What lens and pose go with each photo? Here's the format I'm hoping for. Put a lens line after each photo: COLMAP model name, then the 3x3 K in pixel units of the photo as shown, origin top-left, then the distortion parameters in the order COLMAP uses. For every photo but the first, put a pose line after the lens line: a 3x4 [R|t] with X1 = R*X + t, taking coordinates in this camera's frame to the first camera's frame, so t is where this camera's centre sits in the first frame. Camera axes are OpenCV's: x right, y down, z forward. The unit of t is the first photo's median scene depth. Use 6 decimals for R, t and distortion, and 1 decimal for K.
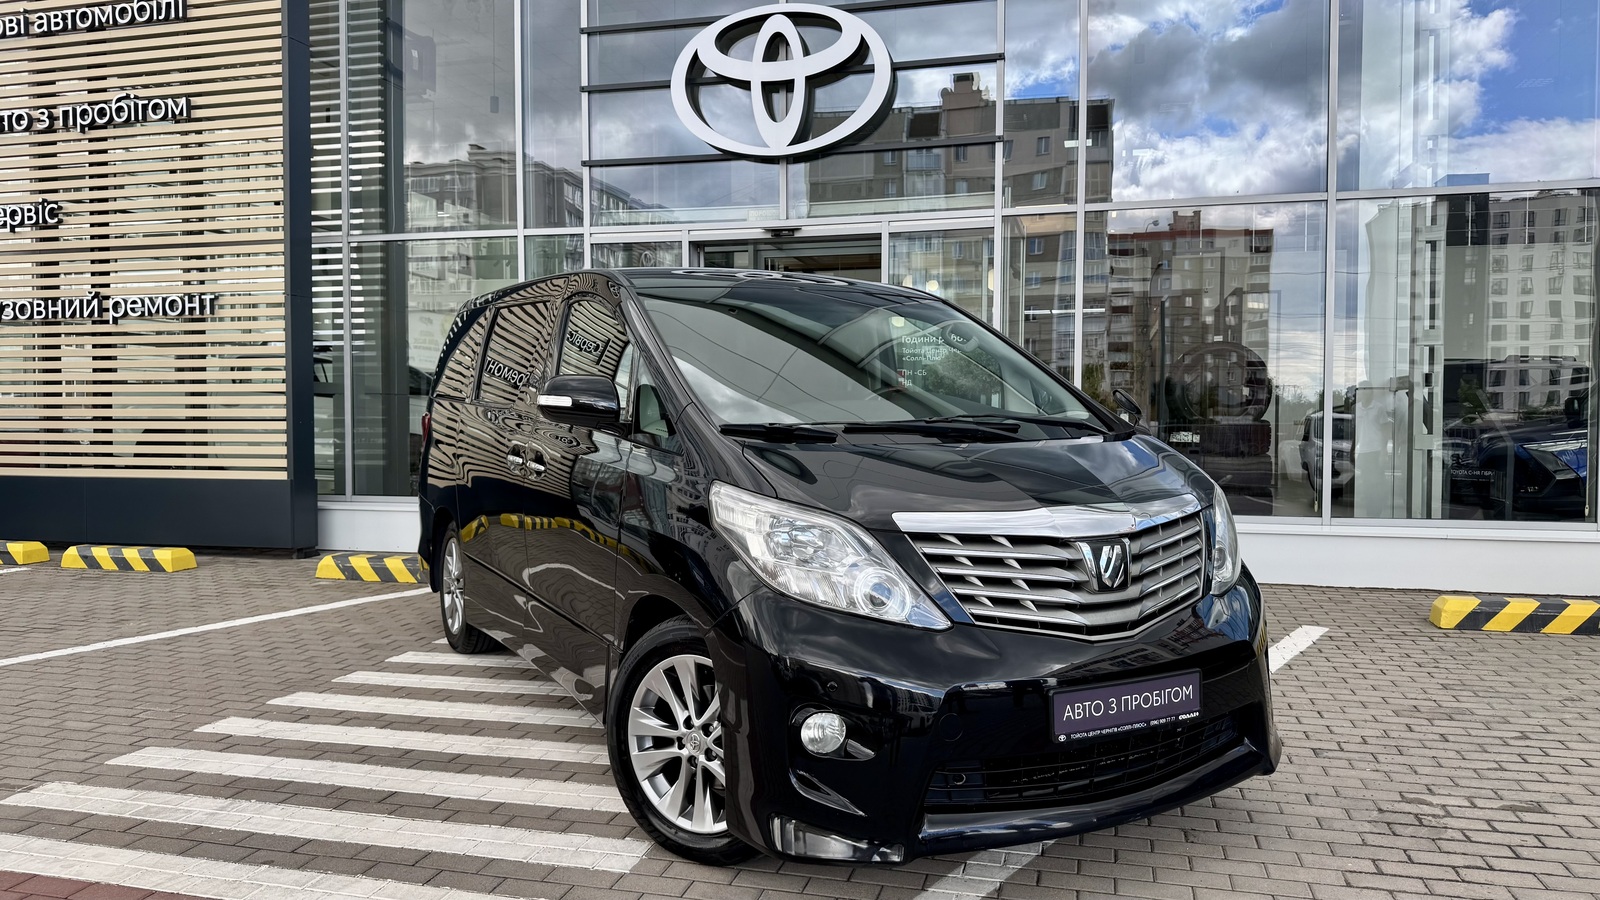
lens RADIAL K [[1174.7, 0, 800.0], [0, 1174.7, 450.0], [0, 0, 1]] dist [0.007566, -0.008618]
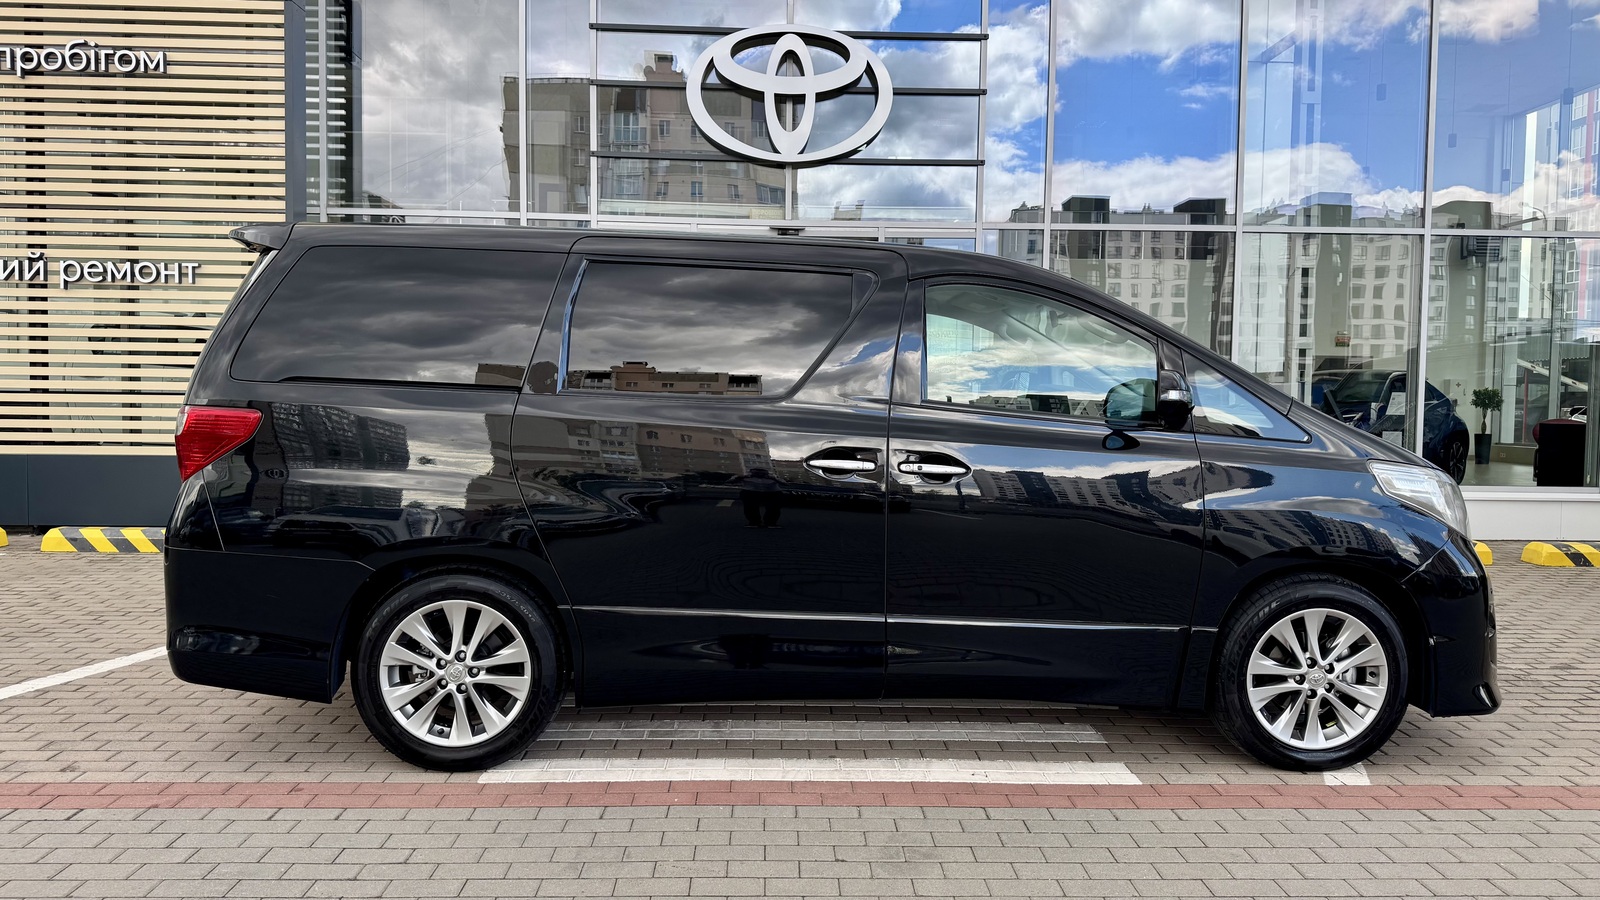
lens RADIAL K [[1186.2, 0, 814.7], [0, 1186.2, 451.2], [0, 0, 1]] dist [0.000124, -0.007783]
pose [[0.953995, -0.000792, 0.299822, -0.334055], [-0.005019, 0.999814, 0.018612, 0.000421], [-0.299781, -0.019260, 0.953814, -0.075302]]
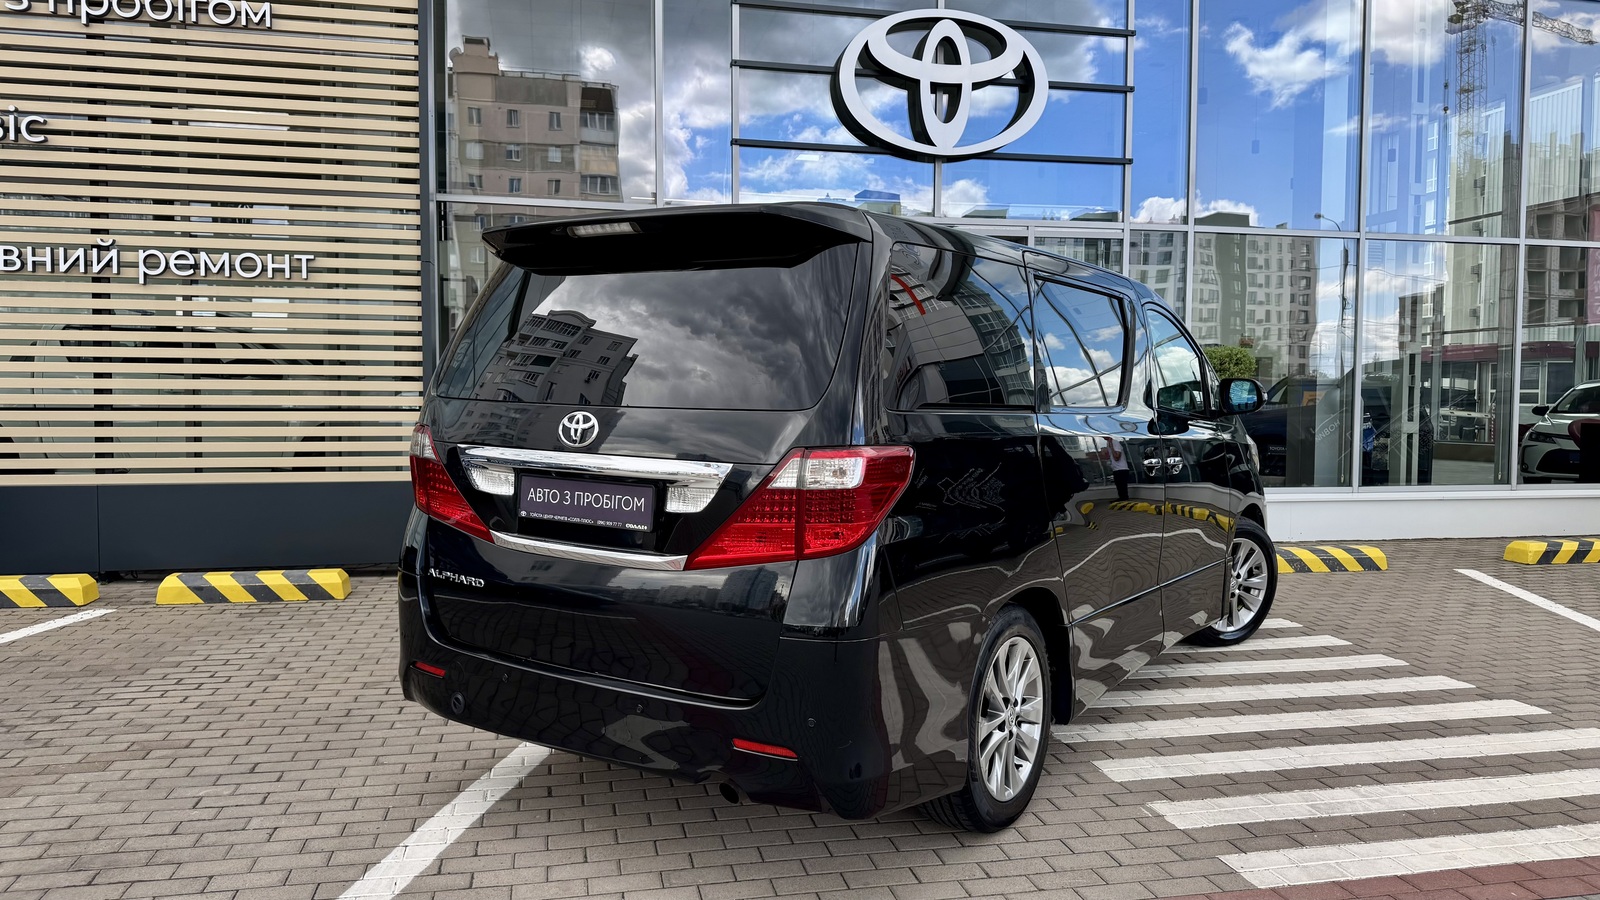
lens RADIAL K [[1174.7, 0, 800.0], [0, 1174.7, 450.0], [0, 0, 1]] dist [0.007566, -0.008618]
pose [[0.885654, -0.016748, 0.464043, -0.626259], [0.008113, 0.999755, 0.020598, -0.012601], [-0.464274, -0.014478, 0.885573, 0.137000]]
